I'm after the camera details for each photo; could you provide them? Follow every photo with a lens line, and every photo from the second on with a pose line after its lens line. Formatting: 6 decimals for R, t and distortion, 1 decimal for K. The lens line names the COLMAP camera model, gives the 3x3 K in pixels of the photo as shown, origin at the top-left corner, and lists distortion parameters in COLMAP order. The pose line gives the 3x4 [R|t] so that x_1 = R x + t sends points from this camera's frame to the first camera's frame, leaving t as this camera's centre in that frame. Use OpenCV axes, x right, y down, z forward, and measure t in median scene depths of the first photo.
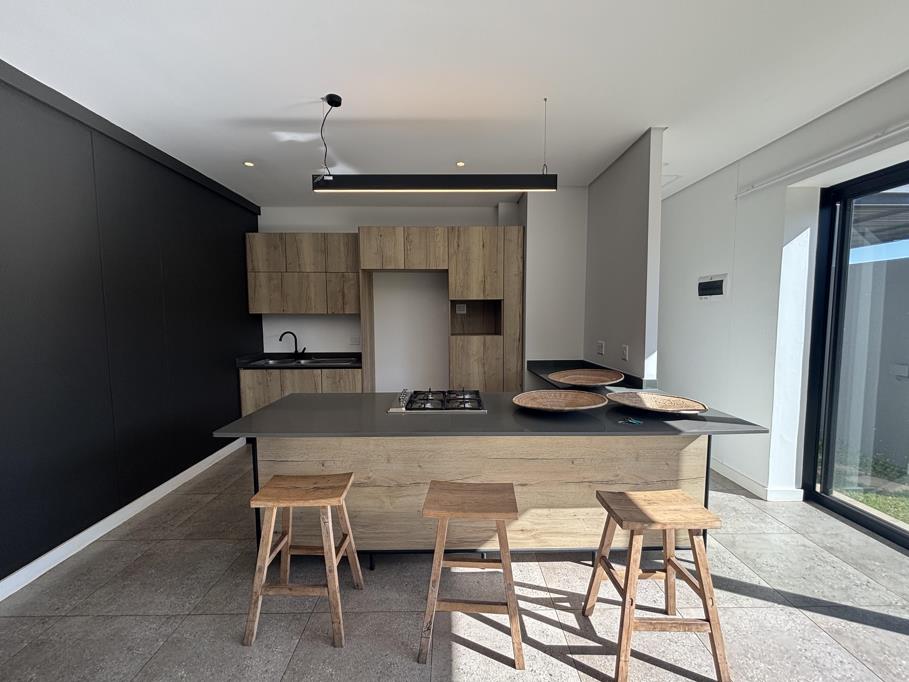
lens RADIAL K [[370.5, 0, 458.2], [0, 370.5, 342.7], [0, 0, 1]] dist [0.000876, -0.000247]
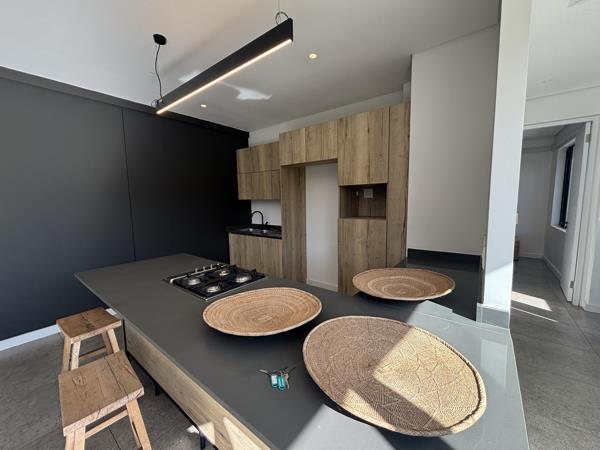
lens RADIAL K [[244.5, 0, 302.4], [0, 244.5, 226.1], [0, 0, 1]] dist [0.000876, -0.000247]
pose [[0.768721, 0.062185, -0.636554, 0.364847], [-0.037478, 0.997932, 0.052229, -0.028773], [0.638485, -0.016293, 0.769462, 0.356522]]
